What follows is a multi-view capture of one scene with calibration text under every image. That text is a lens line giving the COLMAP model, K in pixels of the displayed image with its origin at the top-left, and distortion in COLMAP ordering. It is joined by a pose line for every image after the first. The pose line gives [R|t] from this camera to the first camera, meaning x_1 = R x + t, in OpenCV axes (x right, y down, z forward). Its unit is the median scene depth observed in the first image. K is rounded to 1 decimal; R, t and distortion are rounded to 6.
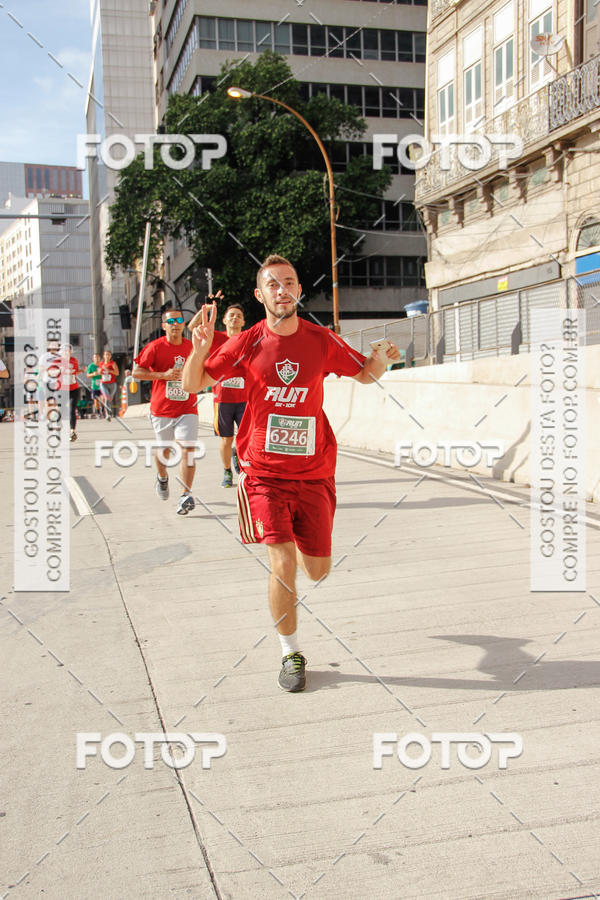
lens RADIAL K [[2814.1, 0, 280.2], [0, 2814.1, 449.8], [0, 0, 1]] dist [0.810620, -1.151557]
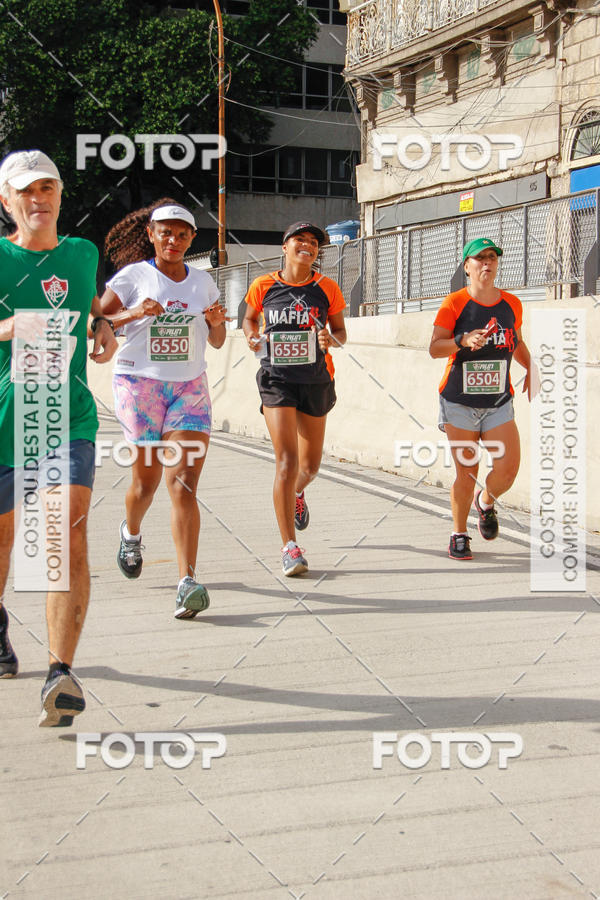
lens RADIAL K [[2213.7, 0, 326.6], [0, 2213.7, 360.7], [0, 0, 1]] dist [0.529024, 0.830462]
pose [[0.989875, 0.038404, 0.136647, -0.025757], [-0.036902, 0.999228, -0.013504, -0.012427], [-0.137060, 0.008325, 0.990528, 0.481095]]
